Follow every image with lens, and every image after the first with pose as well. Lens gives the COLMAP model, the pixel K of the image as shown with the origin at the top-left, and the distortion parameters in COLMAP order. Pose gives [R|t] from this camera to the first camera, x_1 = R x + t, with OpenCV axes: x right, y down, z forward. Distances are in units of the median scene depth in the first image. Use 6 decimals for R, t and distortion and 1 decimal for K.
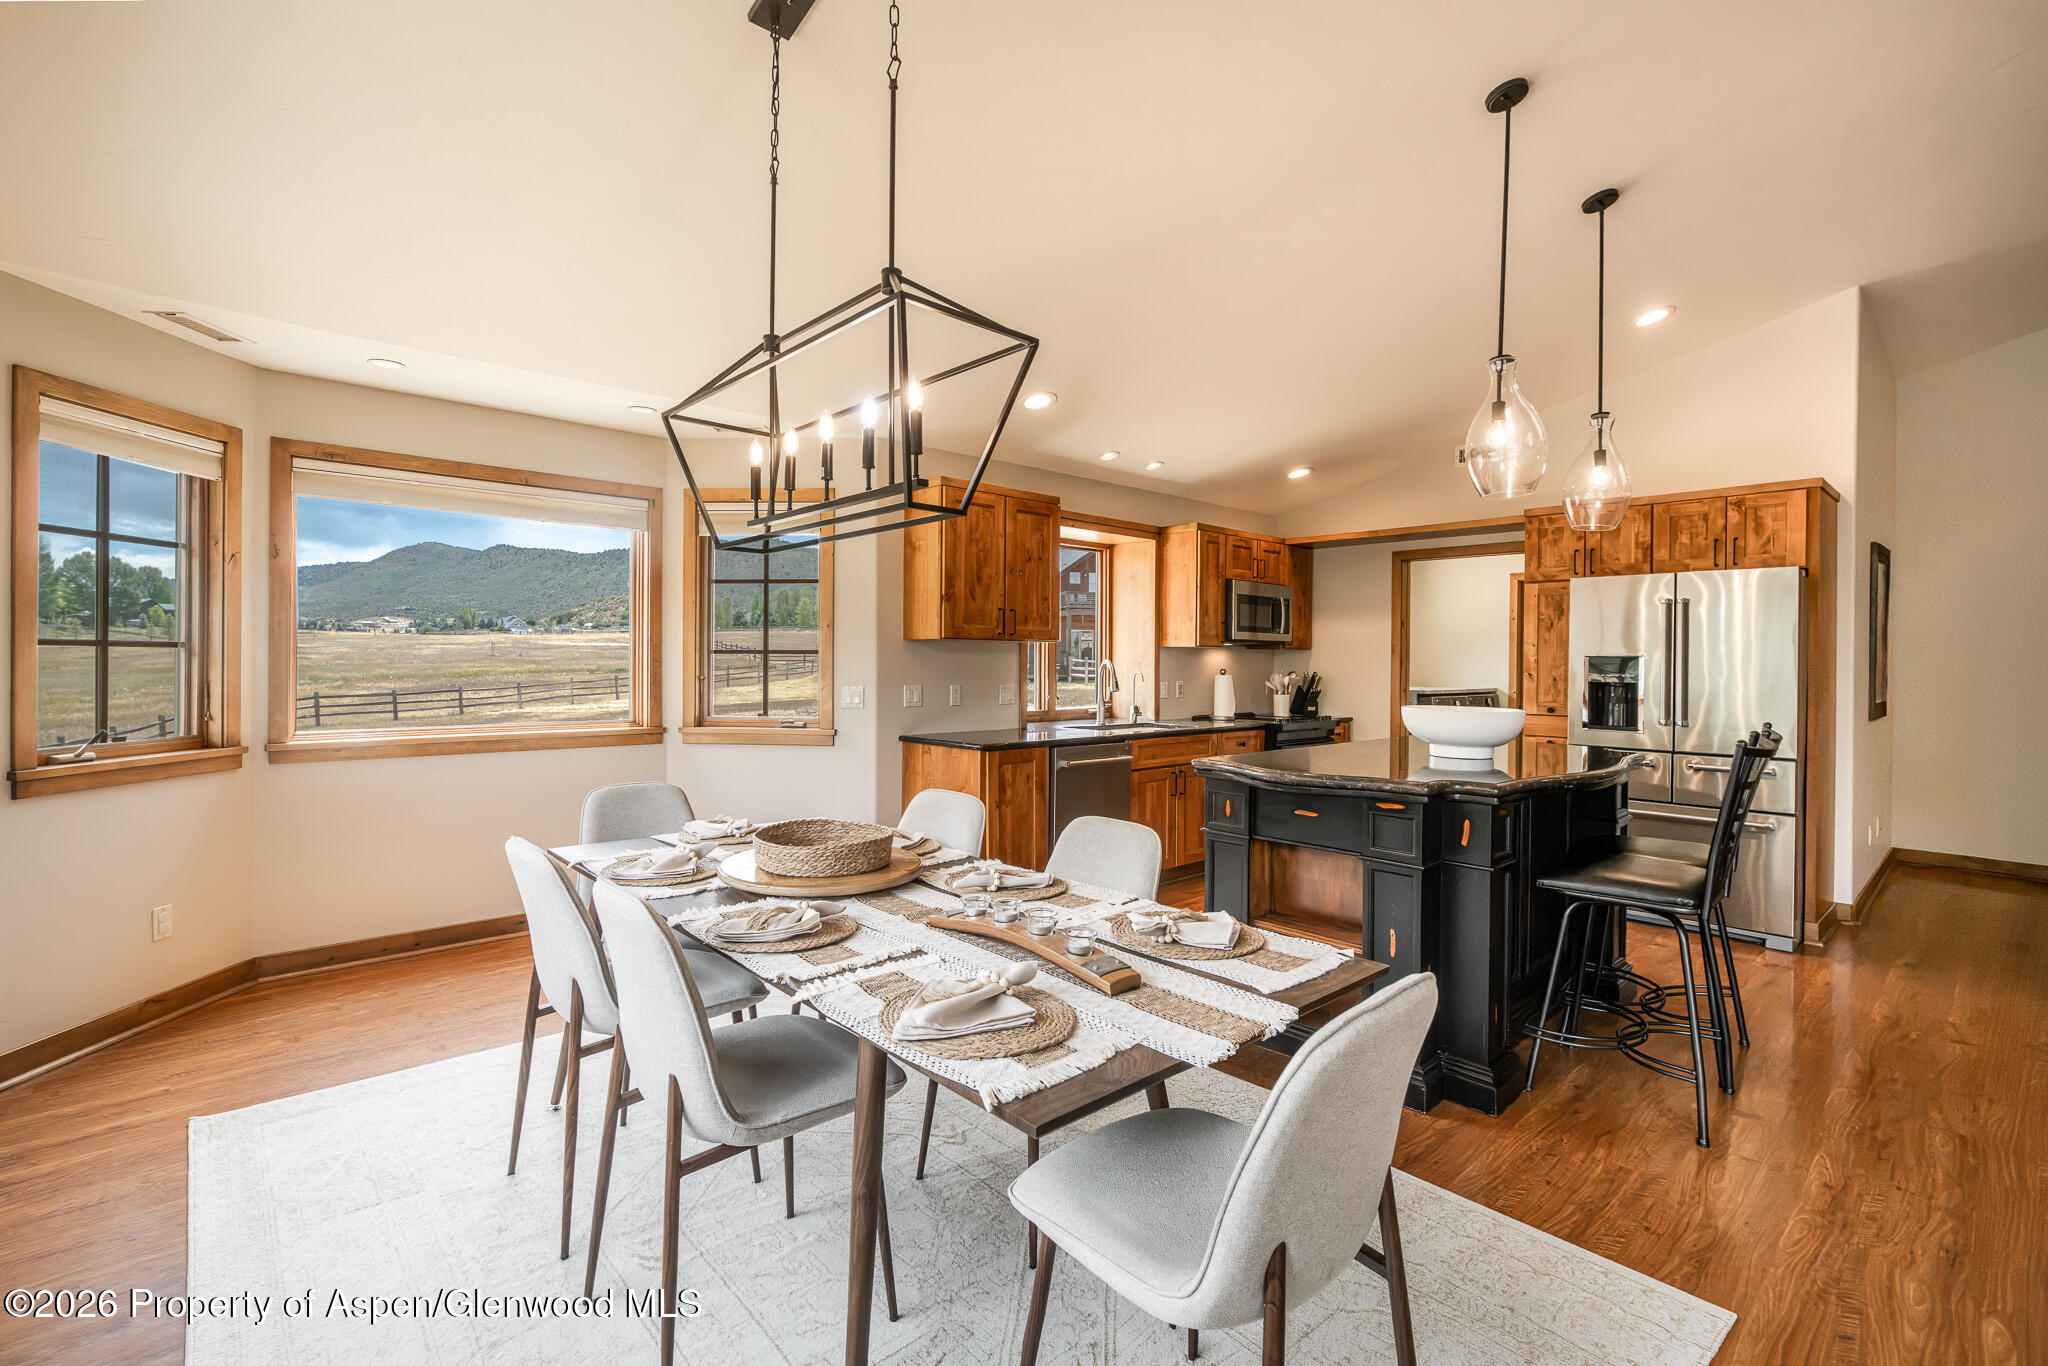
lens RADIAL K [[918.4, 0, 966.1], [0, 918.4, 673.6], [0, 0, 1]] dist [-0.000735, 0.000425]
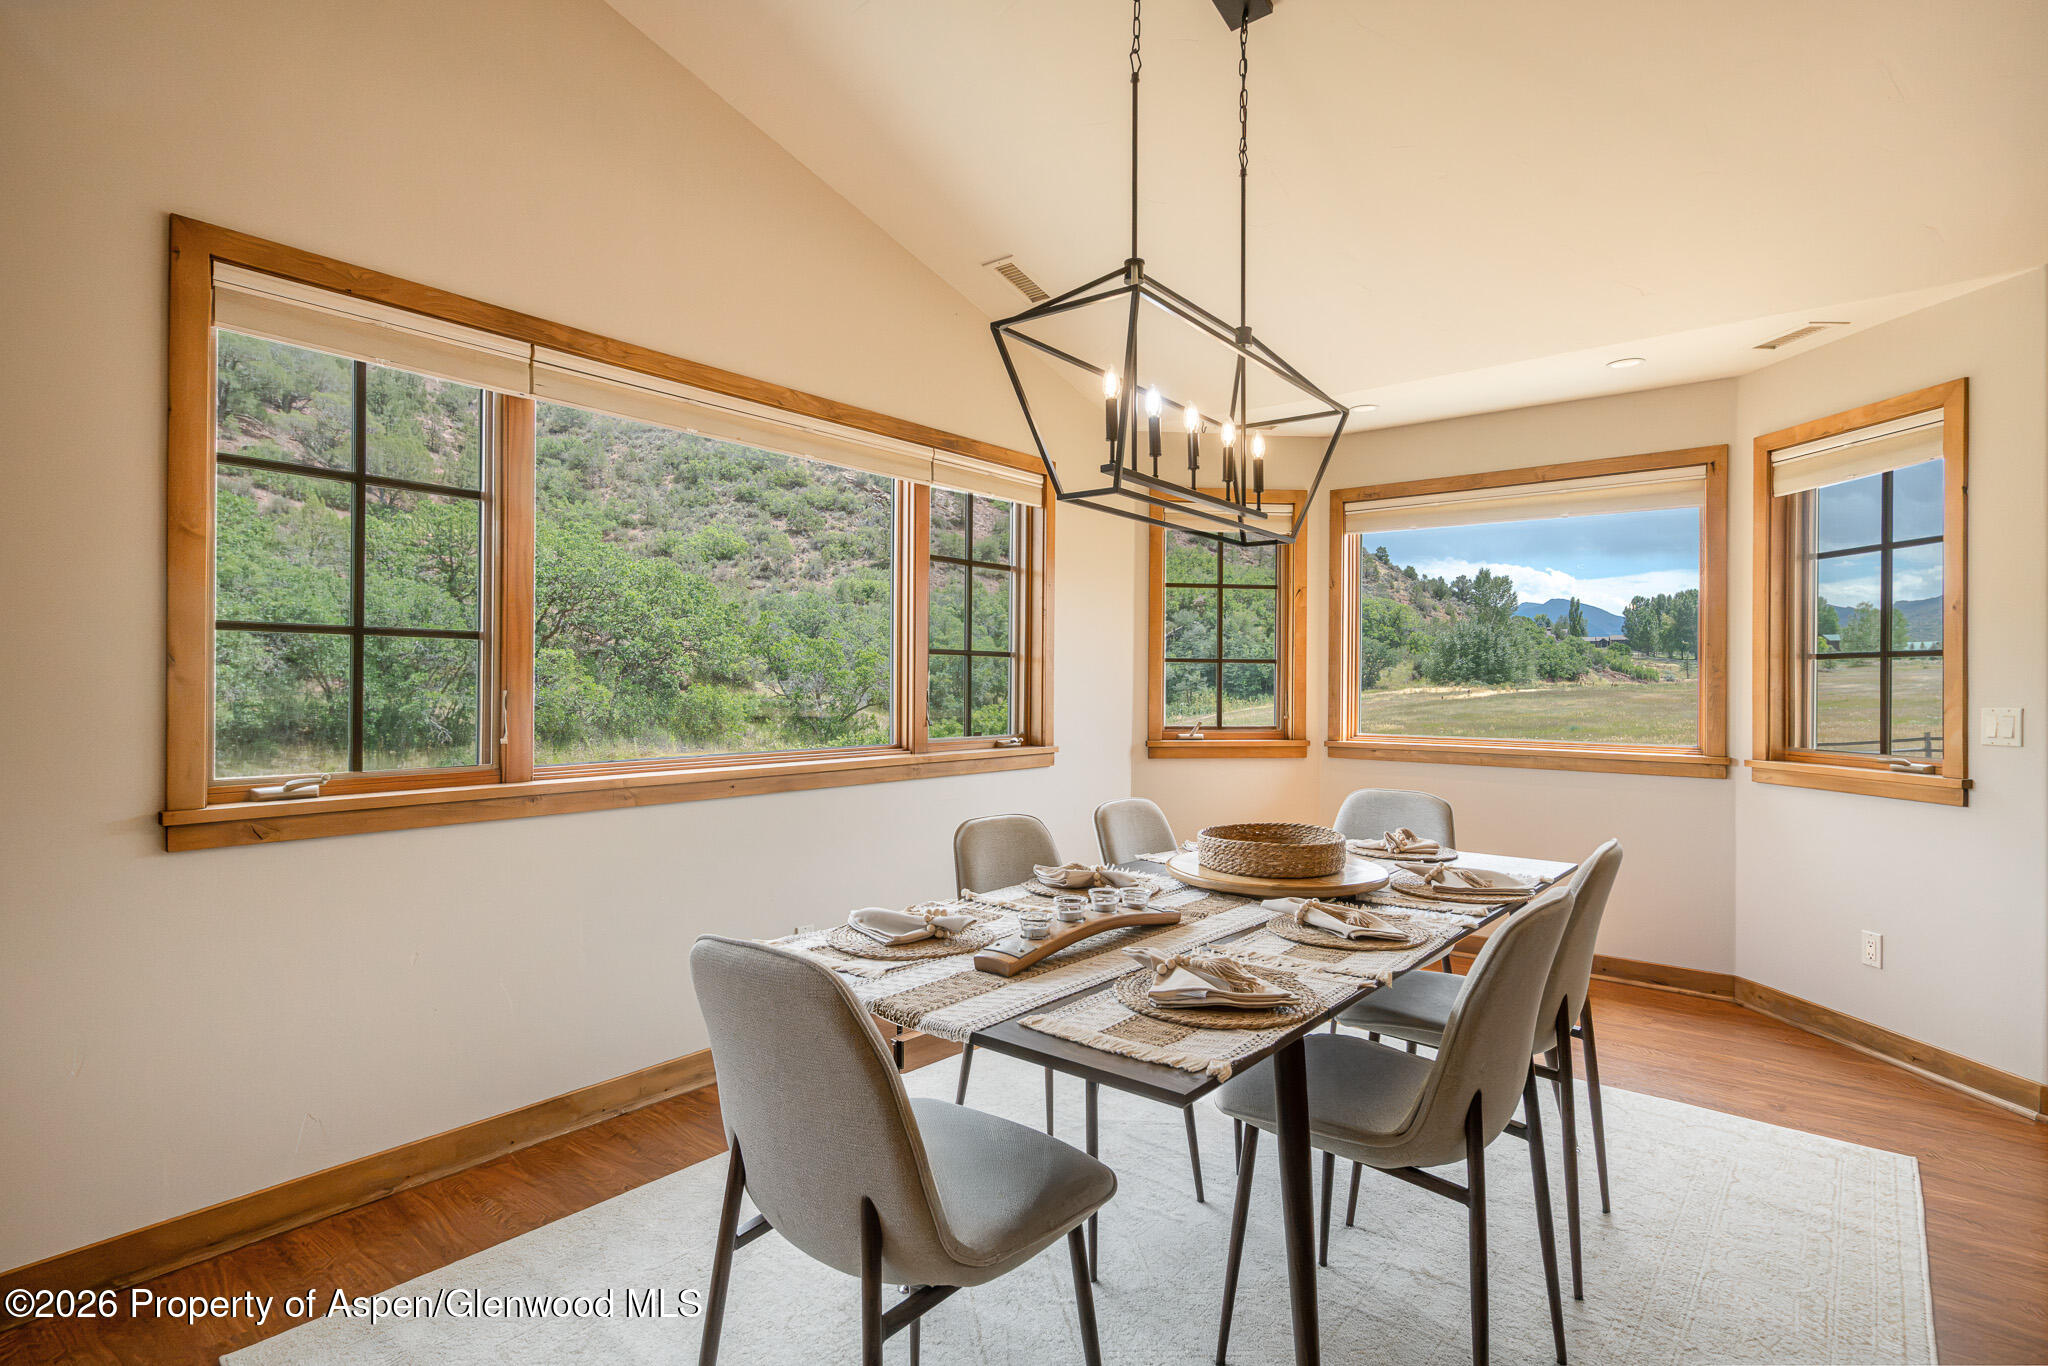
lens RADIAL K [[1032.0, 0, 1016.3], [0, 1032.0, 684.7], [0, 0, 1]] dist [-0.000913, -0.000393]
pose [[0.179098, -0.005116, -0.983818, 0.403817], [-0.019843, 0.999764, -0.008811, 0.017402], [0.983631, 0.021100, 0.178955, 0.266134]]
